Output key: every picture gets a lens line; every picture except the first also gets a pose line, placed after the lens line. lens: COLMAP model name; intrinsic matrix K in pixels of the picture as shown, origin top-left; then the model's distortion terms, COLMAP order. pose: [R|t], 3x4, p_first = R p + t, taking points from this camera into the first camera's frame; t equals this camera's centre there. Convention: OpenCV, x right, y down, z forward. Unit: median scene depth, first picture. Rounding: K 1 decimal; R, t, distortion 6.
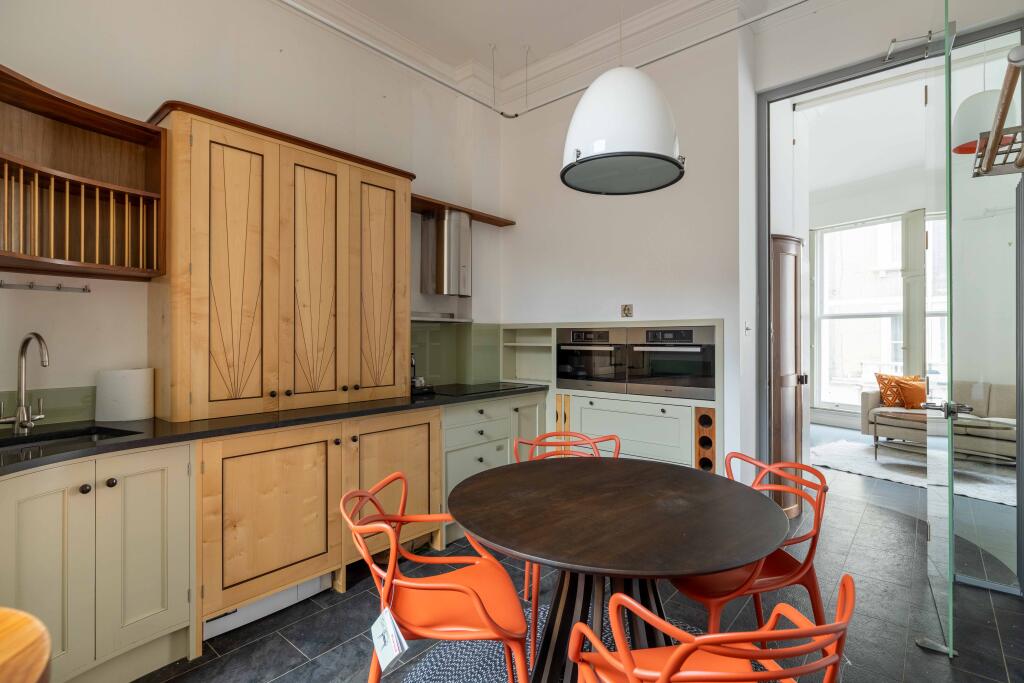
lens RADIAL K [[484.3, 0, 474.4], [0, 484.3, 335.8], [0, 0, 1]] dist [0.001407, 0.001031]
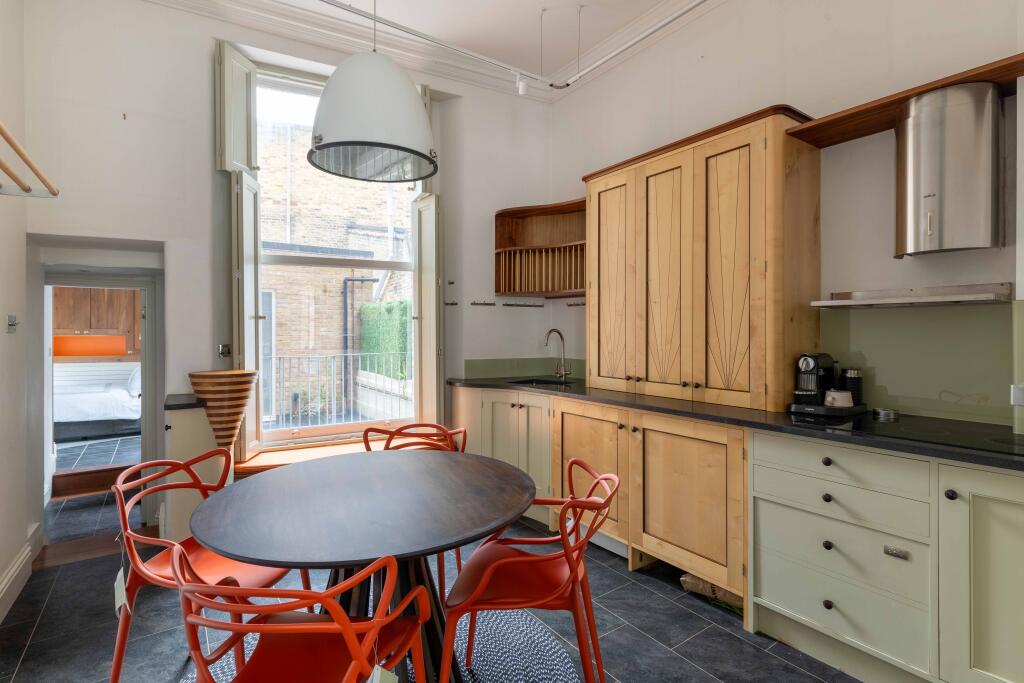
lens RADIAL K [[484.3, 0, 474.4], [0, 484.3, 335.8], [0, 0, 1]] dist [0.001407, 0.001031]
pose [[-0.255776, 0.007734, -0.966705, 0.734636], [0.002605, 0.999970, 0.007311, 0.003145], [0.966733, -0.000649, -0.255788, 0.807199]]
